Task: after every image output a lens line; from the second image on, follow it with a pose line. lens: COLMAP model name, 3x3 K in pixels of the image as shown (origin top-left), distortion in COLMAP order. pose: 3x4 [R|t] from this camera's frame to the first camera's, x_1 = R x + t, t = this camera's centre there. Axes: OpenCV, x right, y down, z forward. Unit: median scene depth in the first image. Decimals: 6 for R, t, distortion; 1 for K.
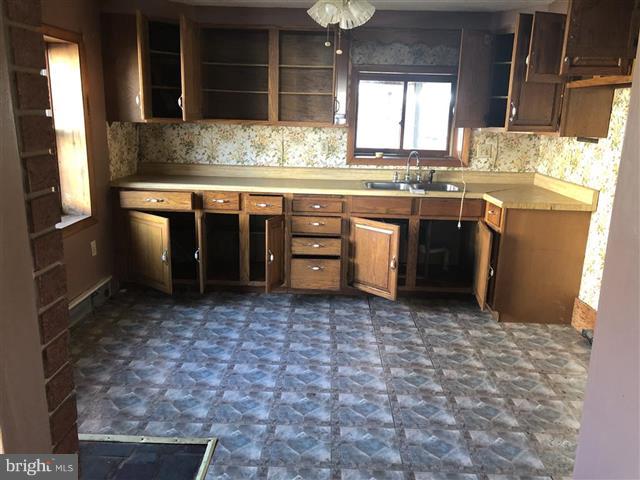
lens RADIAL K [[516.8, 0, 319.7], [0, 516.8, 236.7], [0, 0, 1]] dist [0.005690, -0.000982]
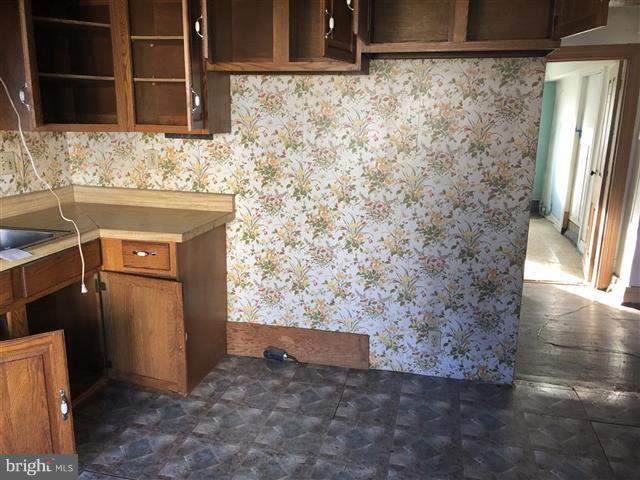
lens RADIAL K [[516.8, 0, 319.7], [0, 516.8, 236.7], [0, 0, 1]] dist [0.005690, -0.000982]
pose [[0.210998, -0.241418, 0.947205, -0.239229], [0.212267, 0.957213, 0.196685, -0.149464], [-0.954161, 0.159560, 0.253215, 0.614116]]
